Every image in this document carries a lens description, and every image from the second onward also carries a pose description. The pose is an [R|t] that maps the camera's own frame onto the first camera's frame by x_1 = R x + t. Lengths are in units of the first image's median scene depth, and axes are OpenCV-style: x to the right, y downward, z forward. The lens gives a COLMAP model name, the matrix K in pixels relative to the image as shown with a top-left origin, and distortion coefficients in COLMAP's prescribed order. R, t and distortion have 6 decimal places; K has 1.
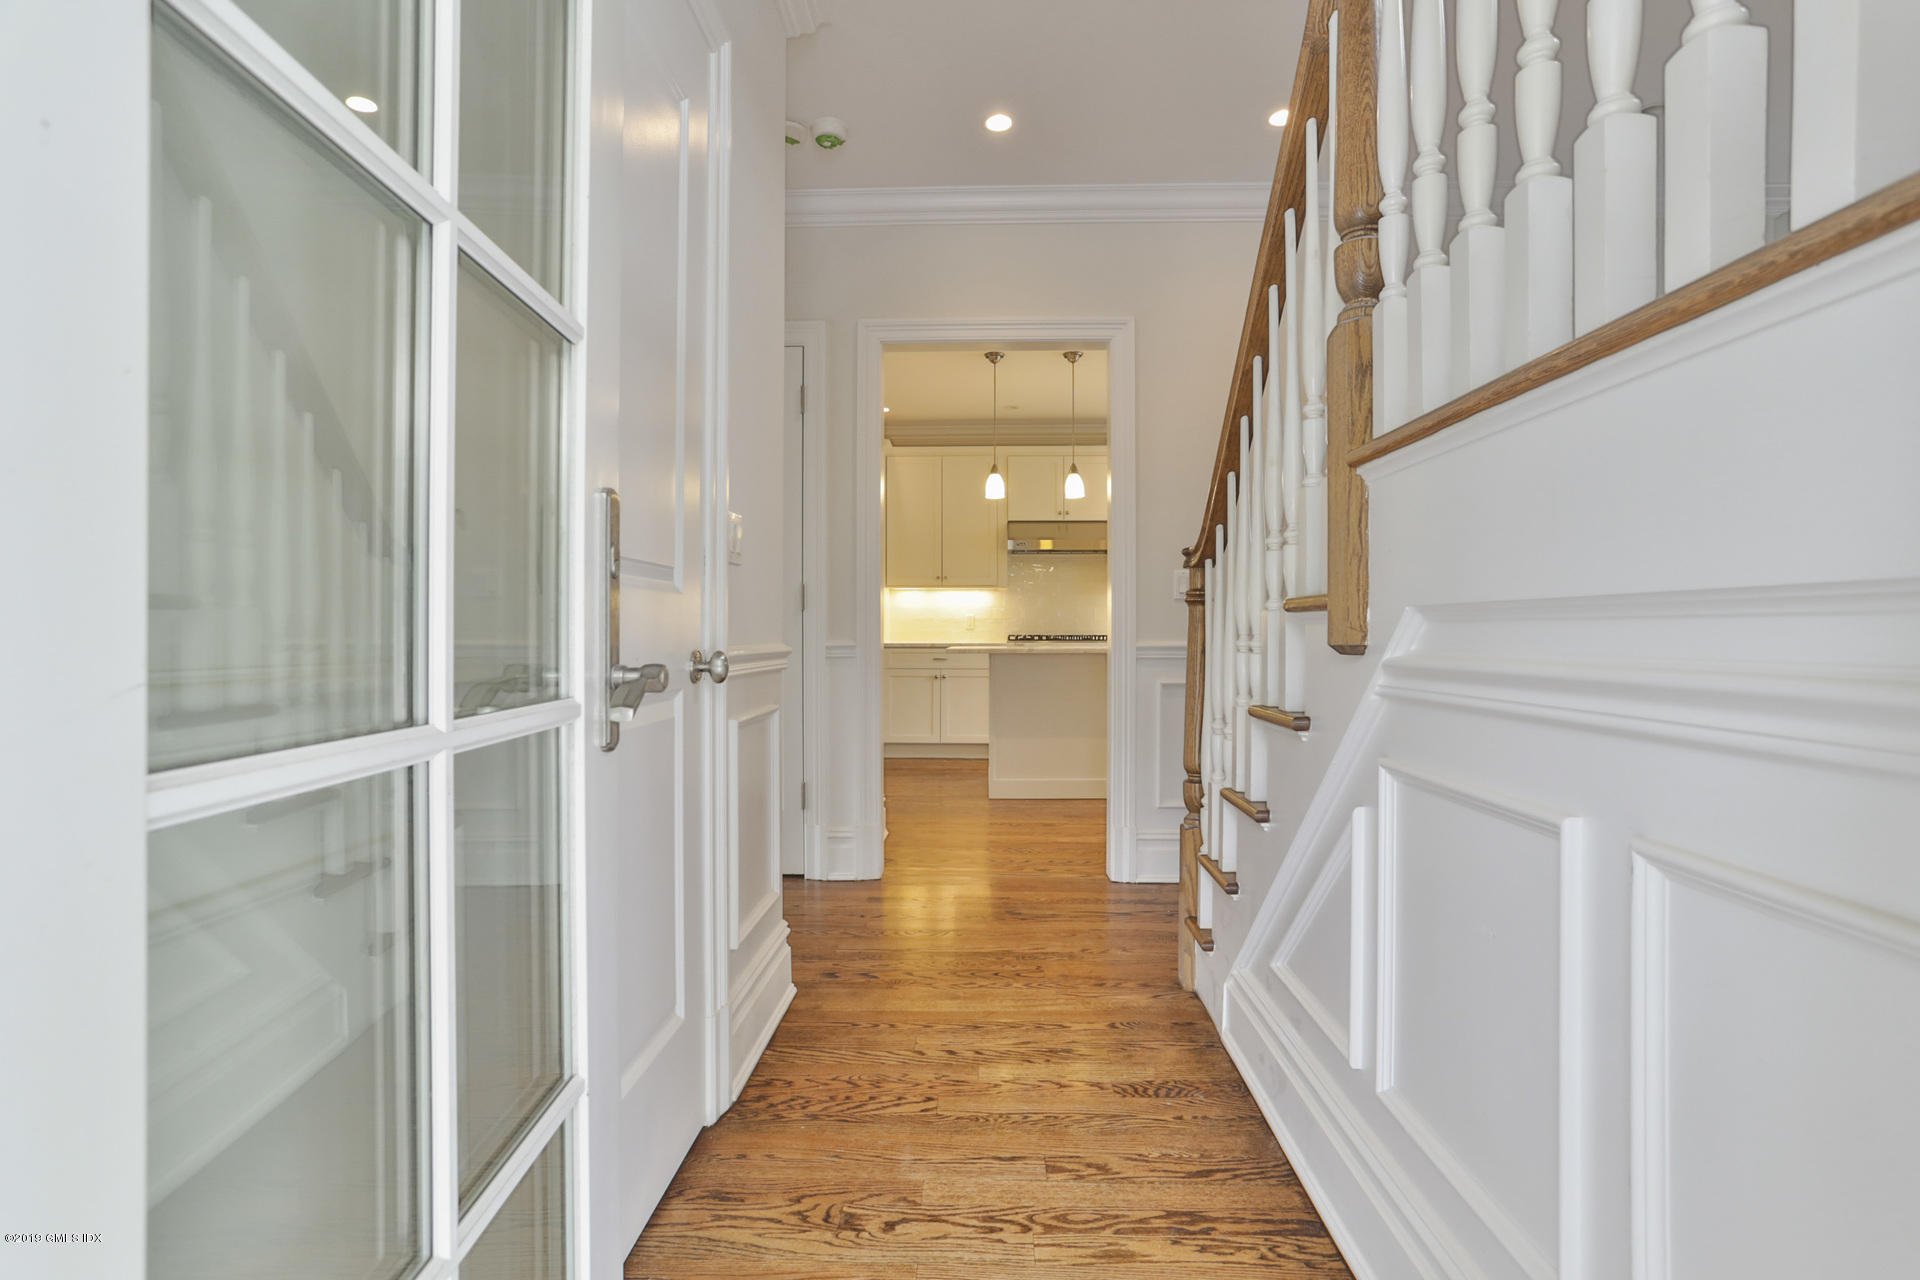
lens RADIAL K [[919.5, 0, 960.0], [0, 919.5, 640.0], [0, 0, 1]] dist [0.003100, 0.001326]
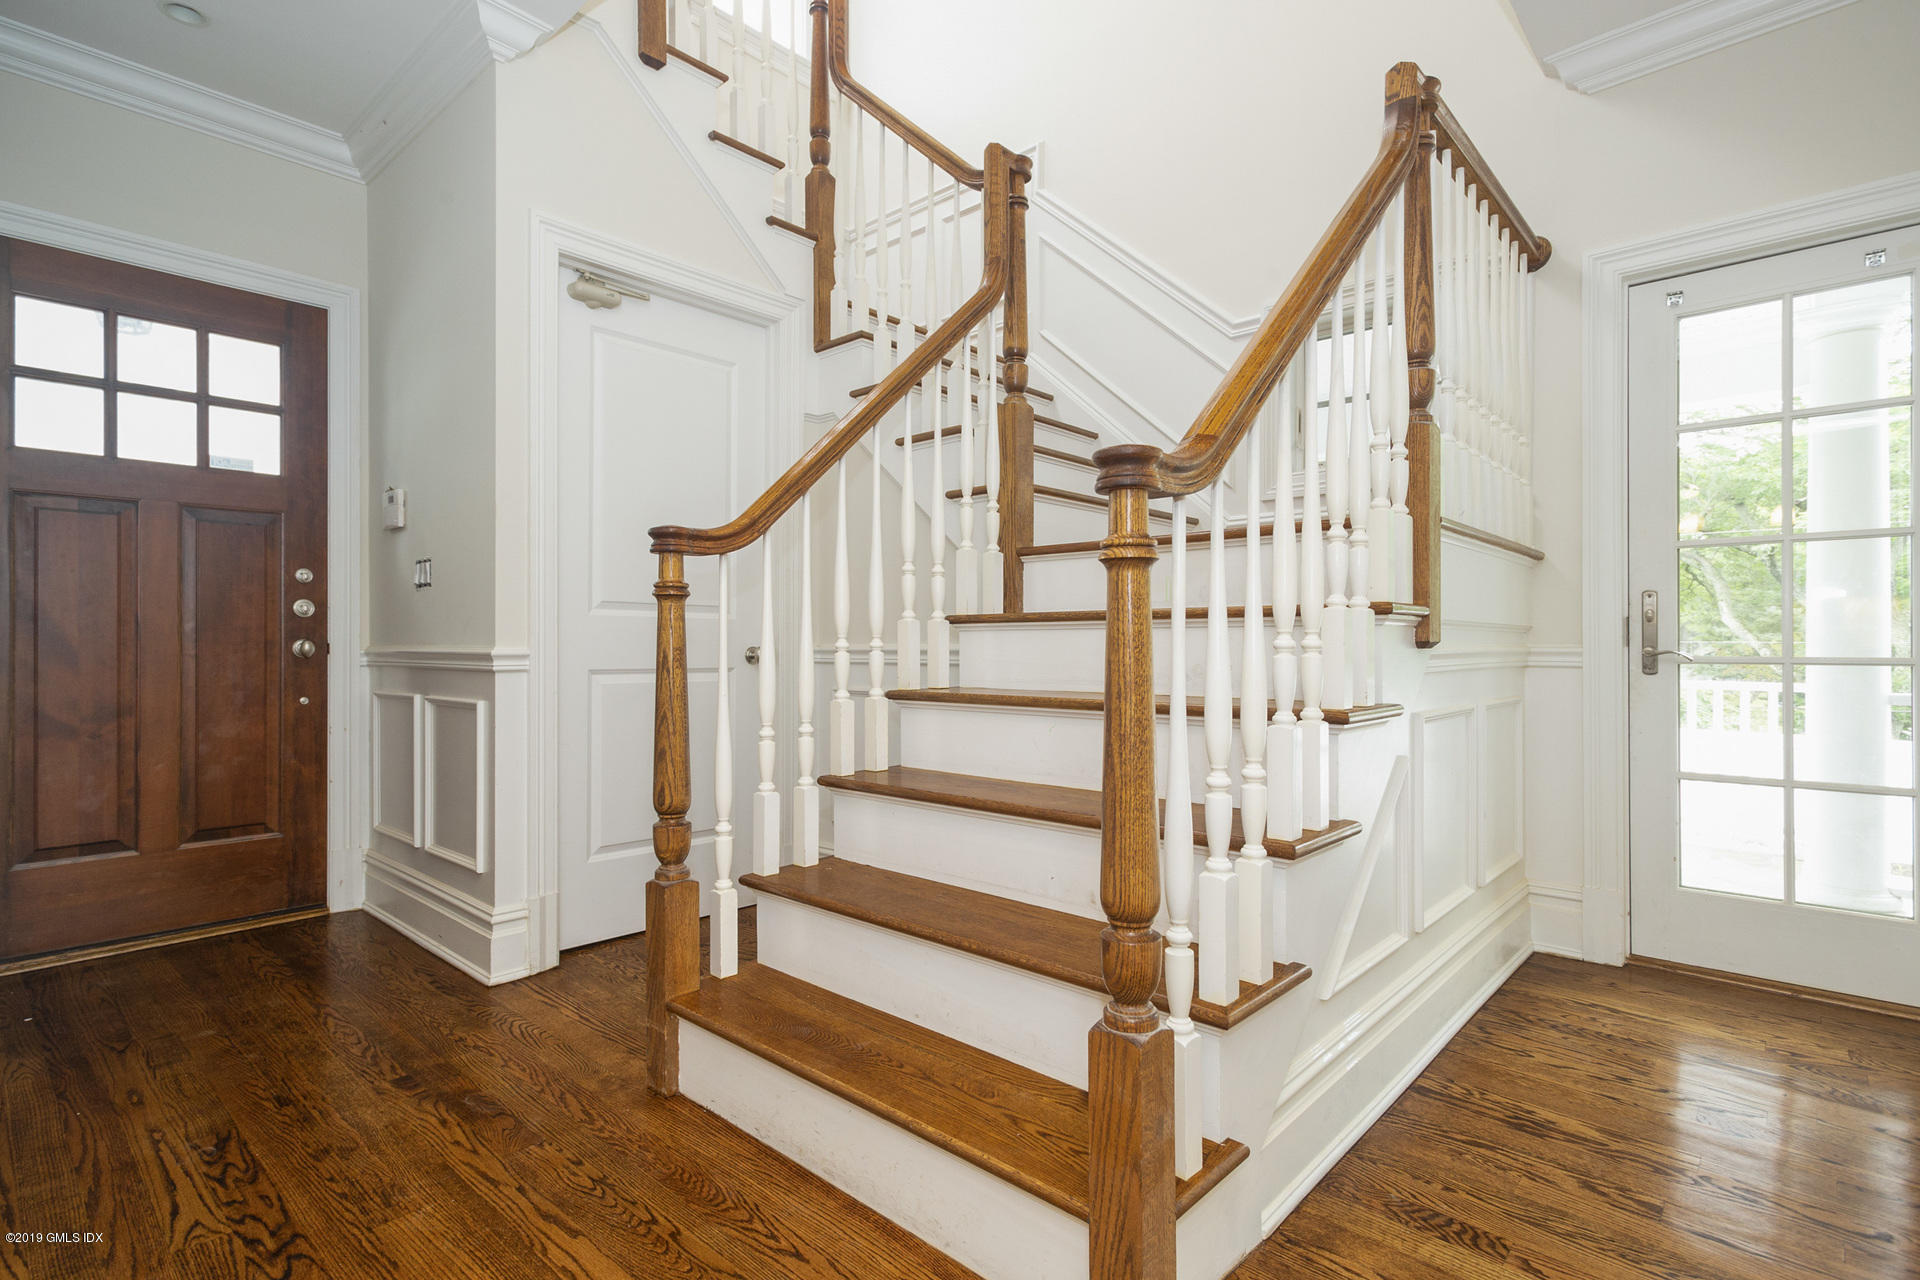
lens RADIAL K [[919.5, 0, 960.0], [0, 919.5, 640.0], [0, 0, 1]] dist [0.003100, 0.001326]
pose [[-0.755866, 0.004932, 0.654707, 0.018485], [0.002555, 0.999986, -0.004584, 0.008436], [-0.654721, -0.001792, -0.755869, 2.272397]]
